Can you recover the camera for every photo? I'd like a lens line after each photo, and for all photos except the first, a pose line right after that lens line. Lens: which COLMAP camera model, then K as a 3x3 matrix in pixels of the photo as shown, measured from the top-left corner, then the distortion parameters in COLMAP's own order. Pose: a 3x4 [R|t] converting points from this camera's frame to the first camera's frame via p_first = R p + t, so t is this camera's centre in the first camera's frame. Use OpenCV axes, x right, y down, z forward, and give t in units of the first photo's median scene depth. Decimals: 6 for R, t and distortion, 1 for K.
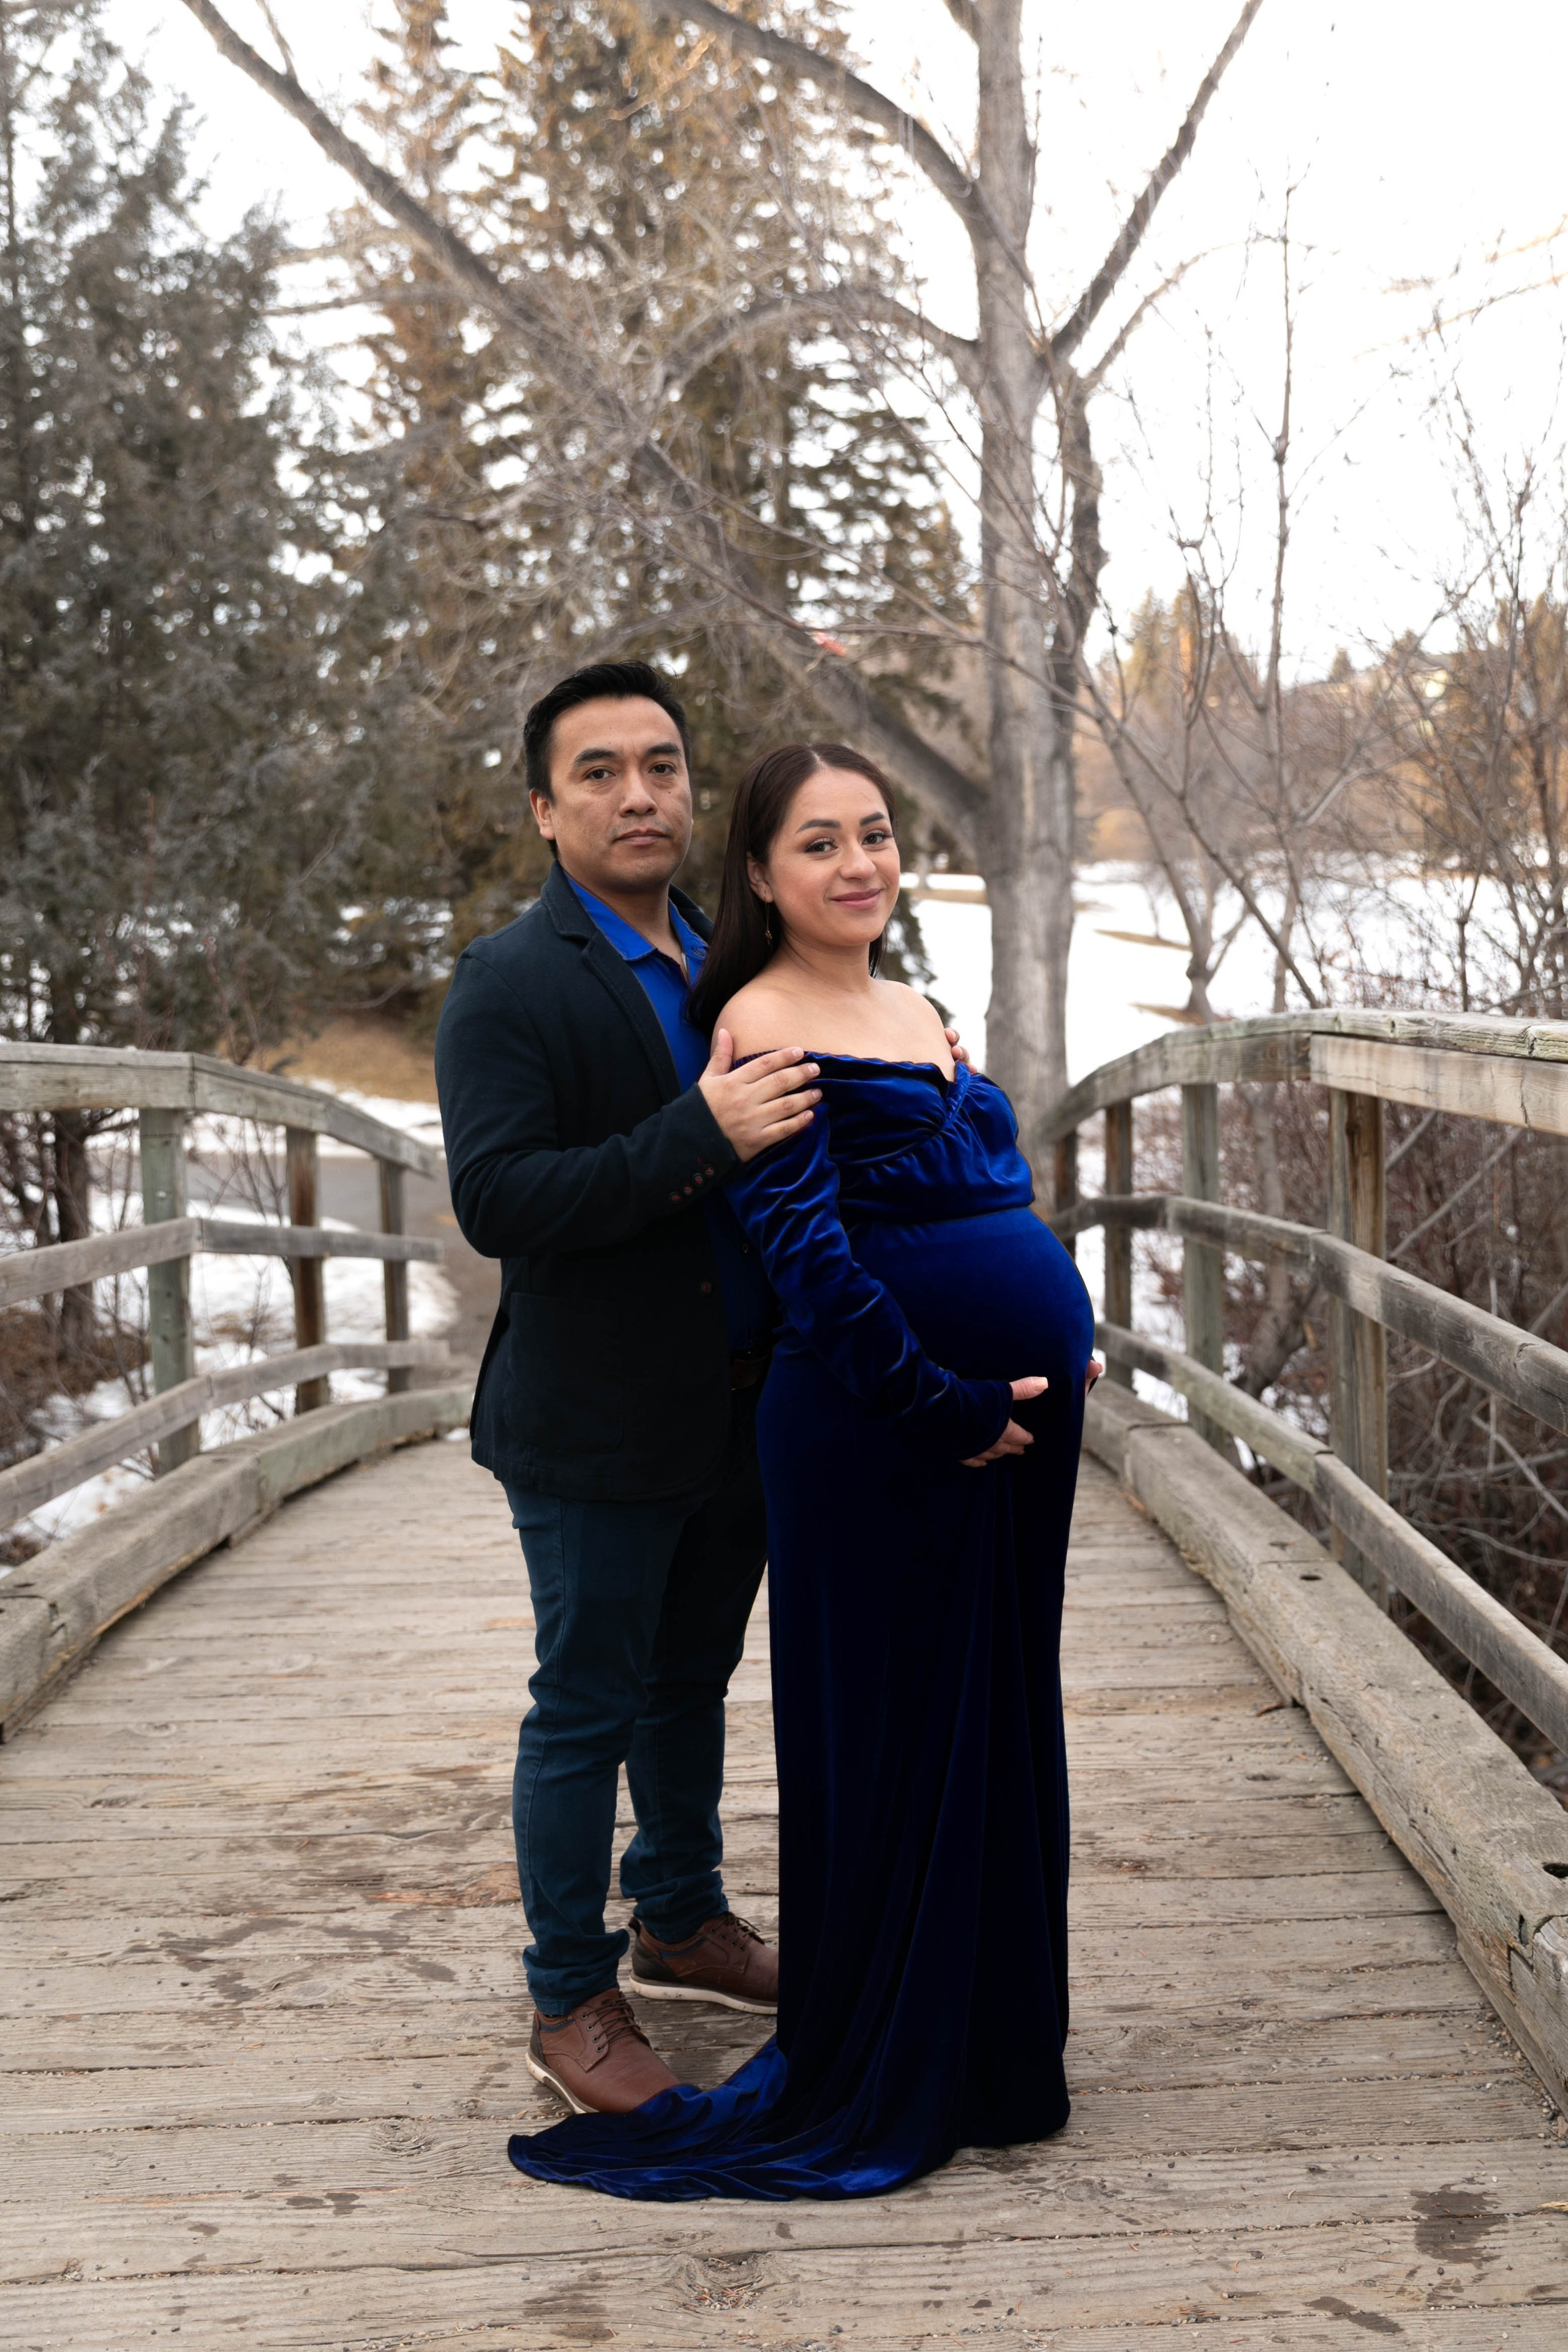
lens RADIAL K [[2710.3, 0, 840.6], [0, 2710.3, 1148.8], [0, 0, 1]] dist [0.019659, 0.000000]
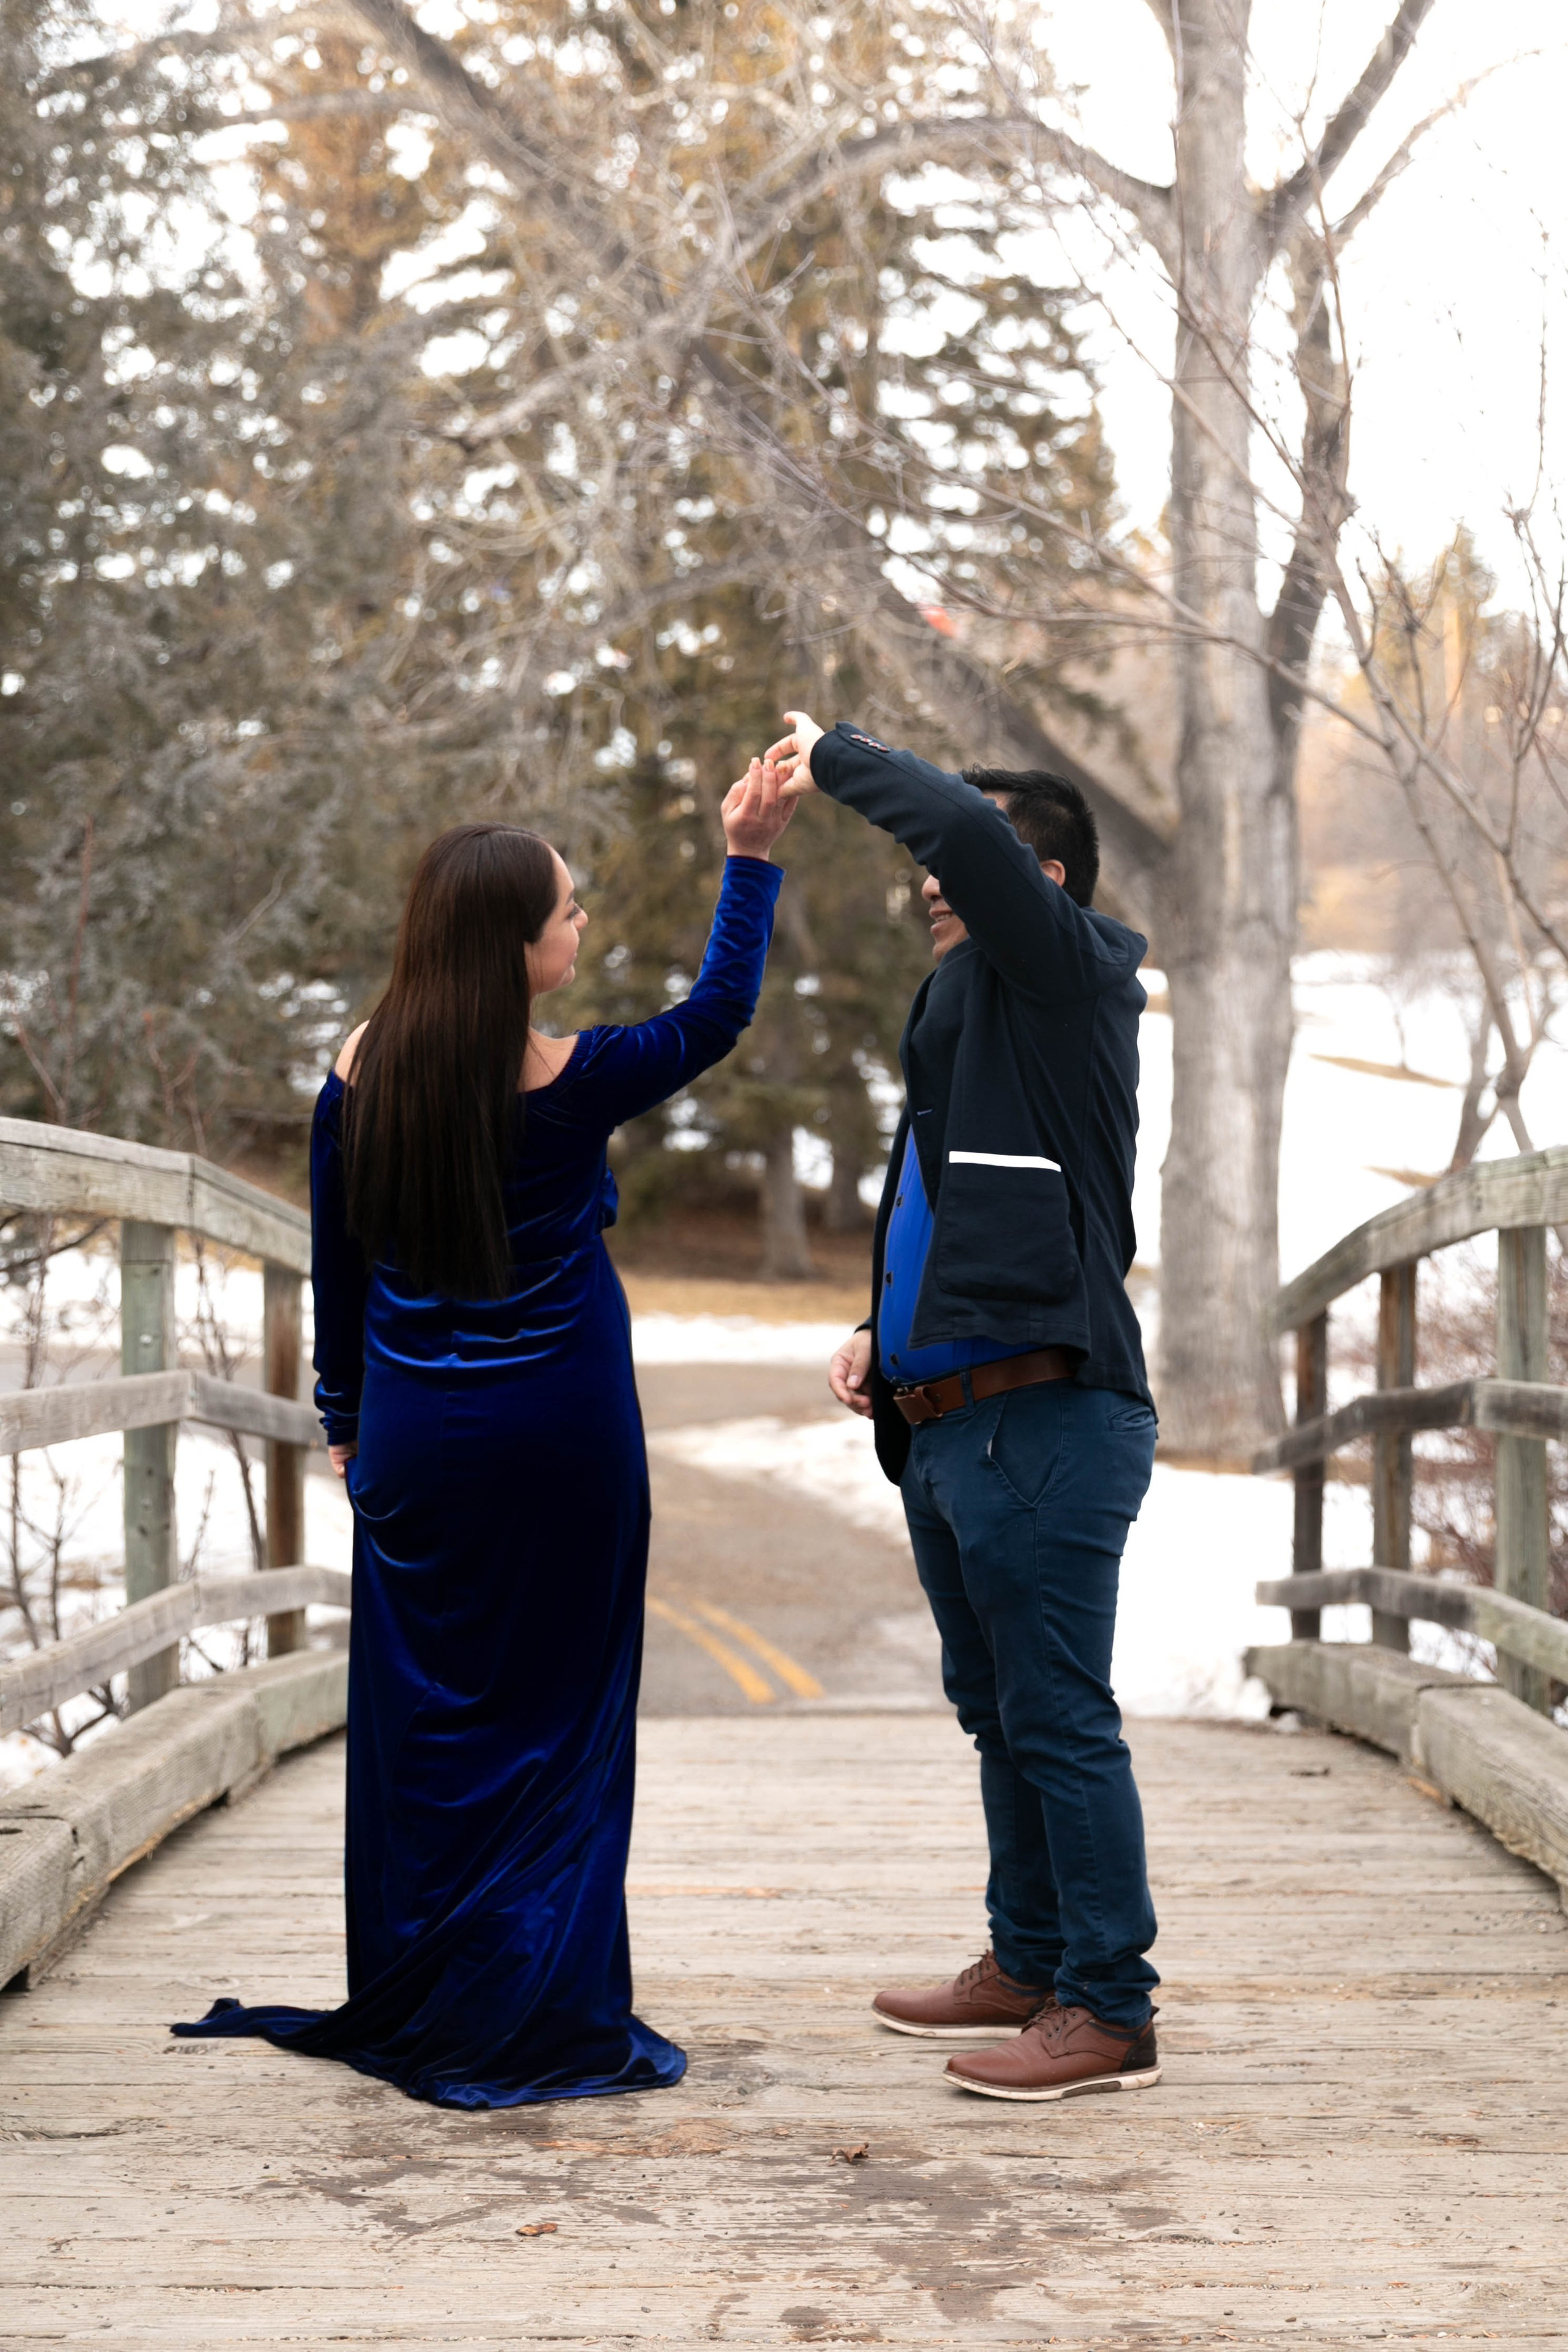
lens RADIAL K [[4174.6, 0, 819.6], [0, 4174.6, 1161.6], [0, 0, 1]] dist [0.019082, 0.000000]
pose [[0.999437, 0.026392, -0.020704, -0.020873], [-0.027450, 0.998239, -0.052594, 0.012450], [0.019280, 0.053132, 0.998401, -0.086985]]
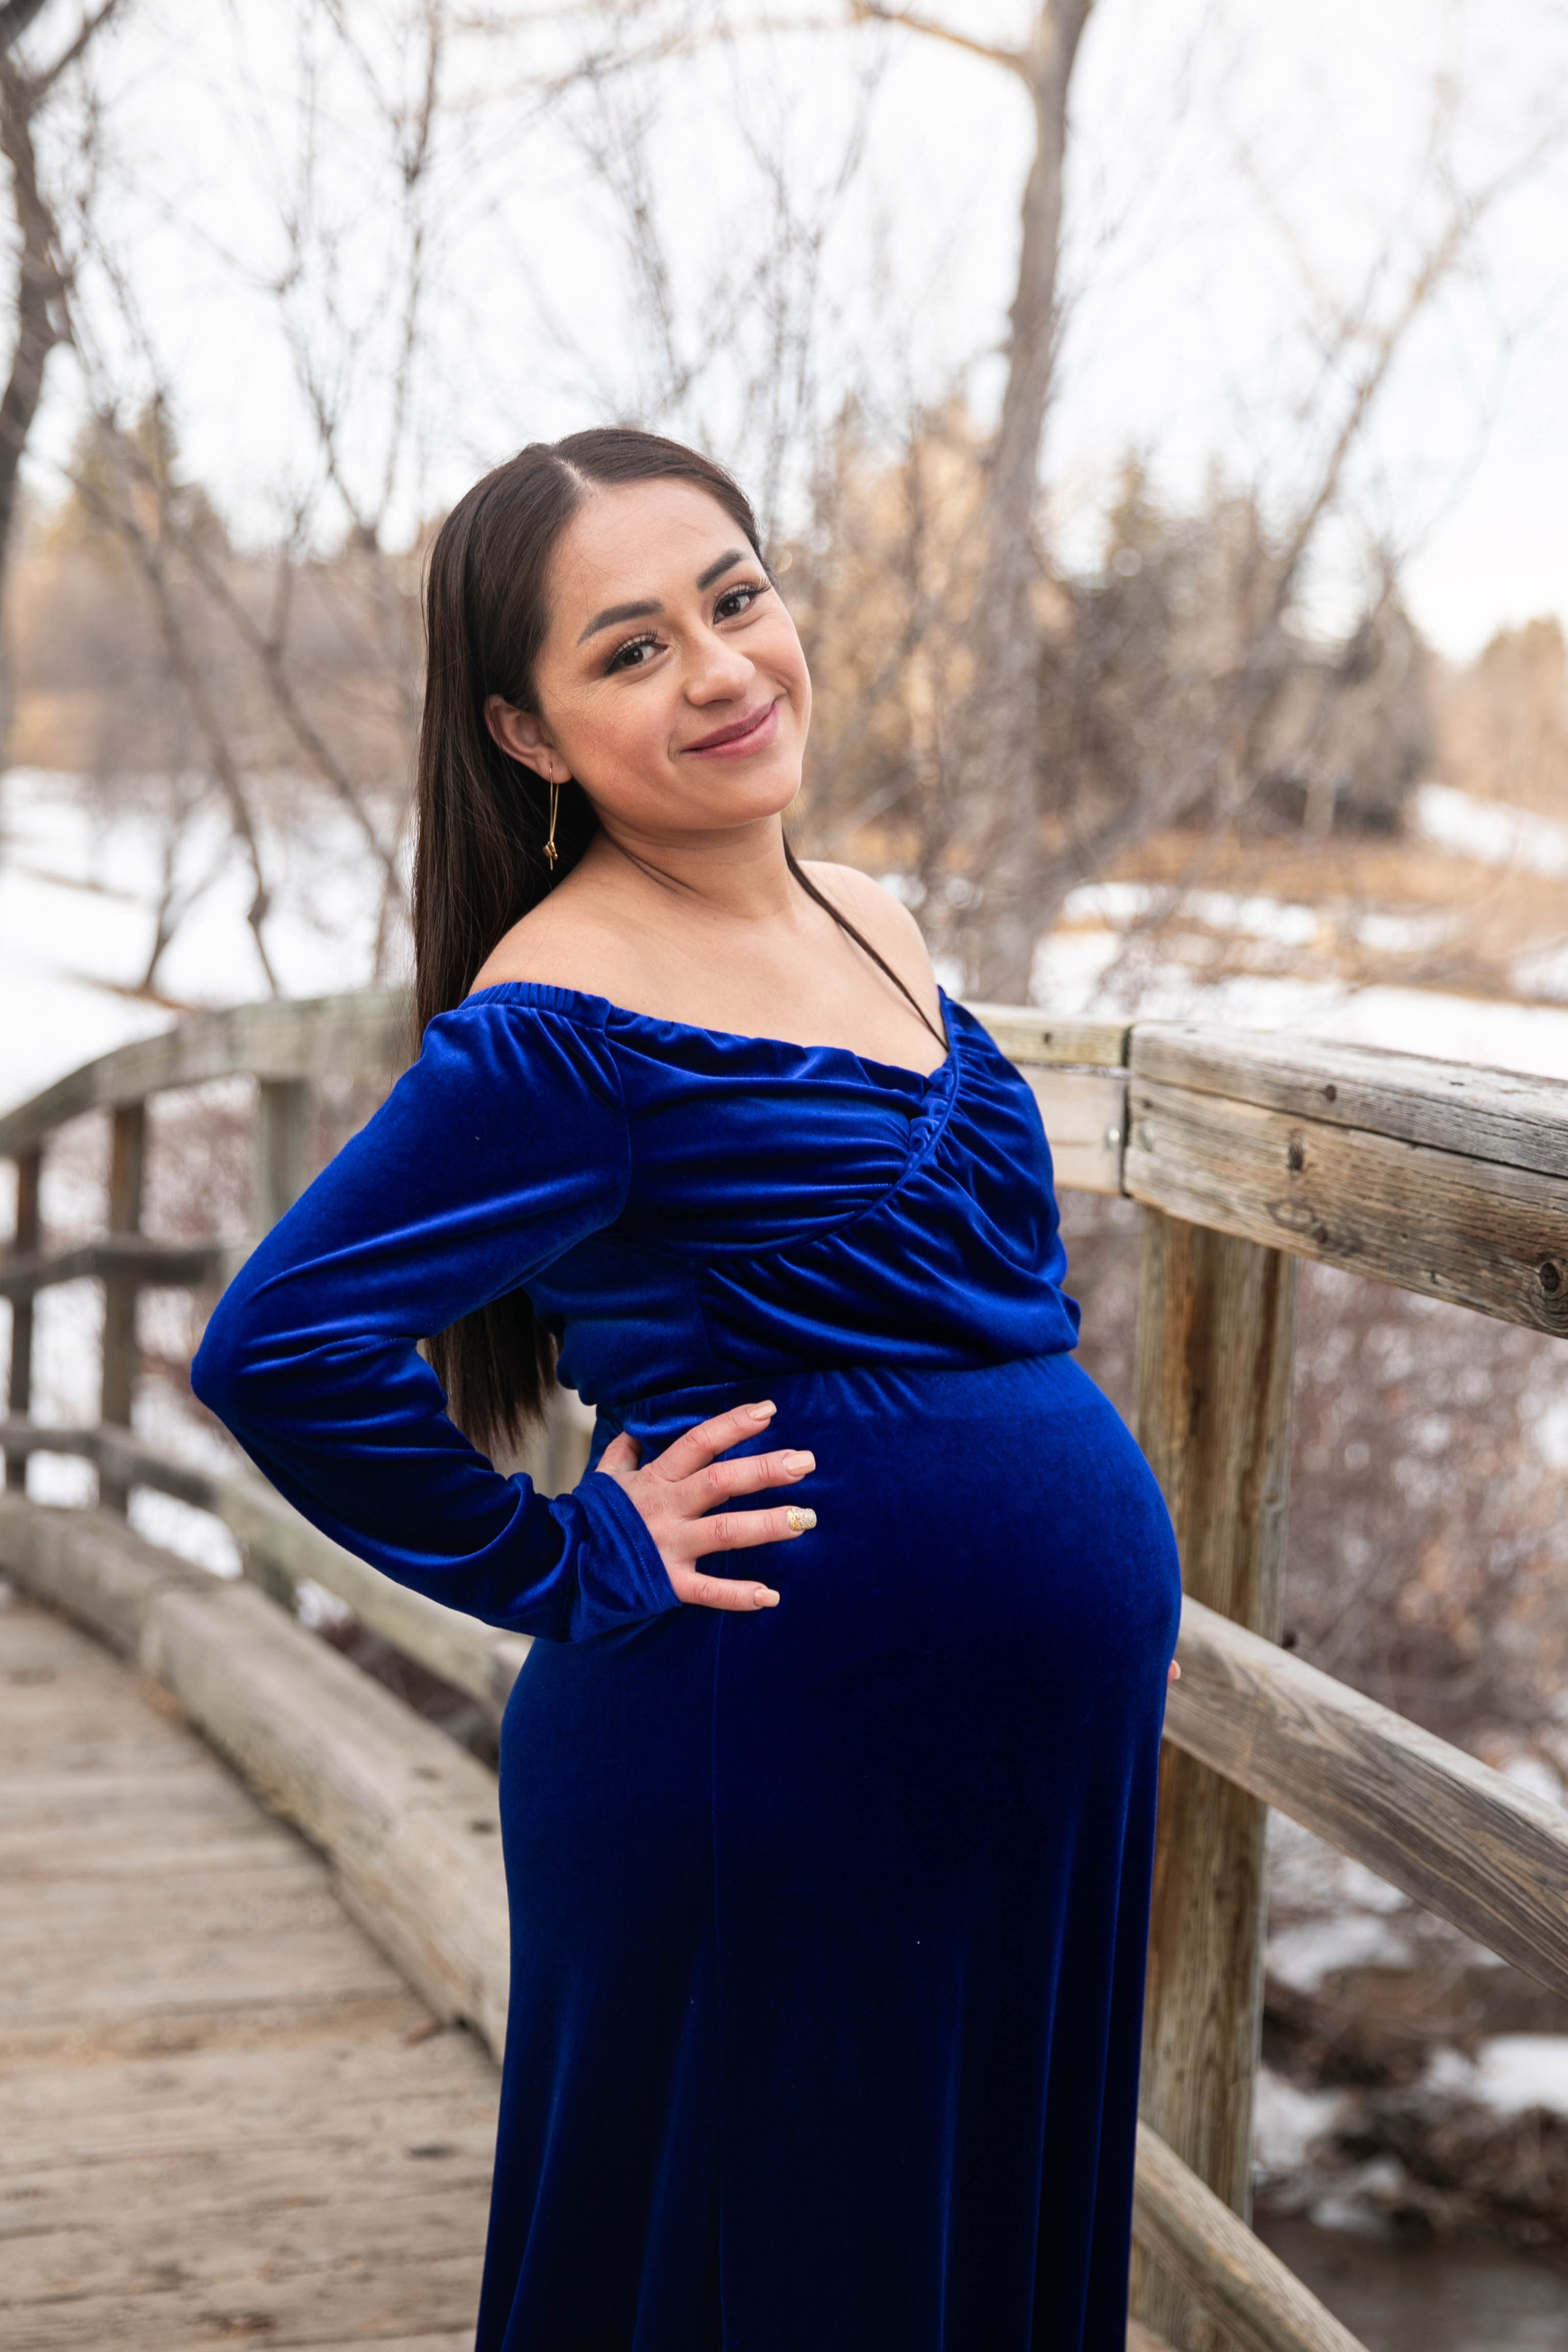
lens RADIAL K [[3624.9, 0, 849.1], [0, 3624.9, 1202.7], [0, 0, 1]] dist [0.104711, 0.000000]
pose [[0.946655, 0.037001, 0.320117, -0.012463], [-0.039049, 0.999237, -0.000024, 0.000787], [-0.319874, -0.012478, 0.947378, 0.050209]]
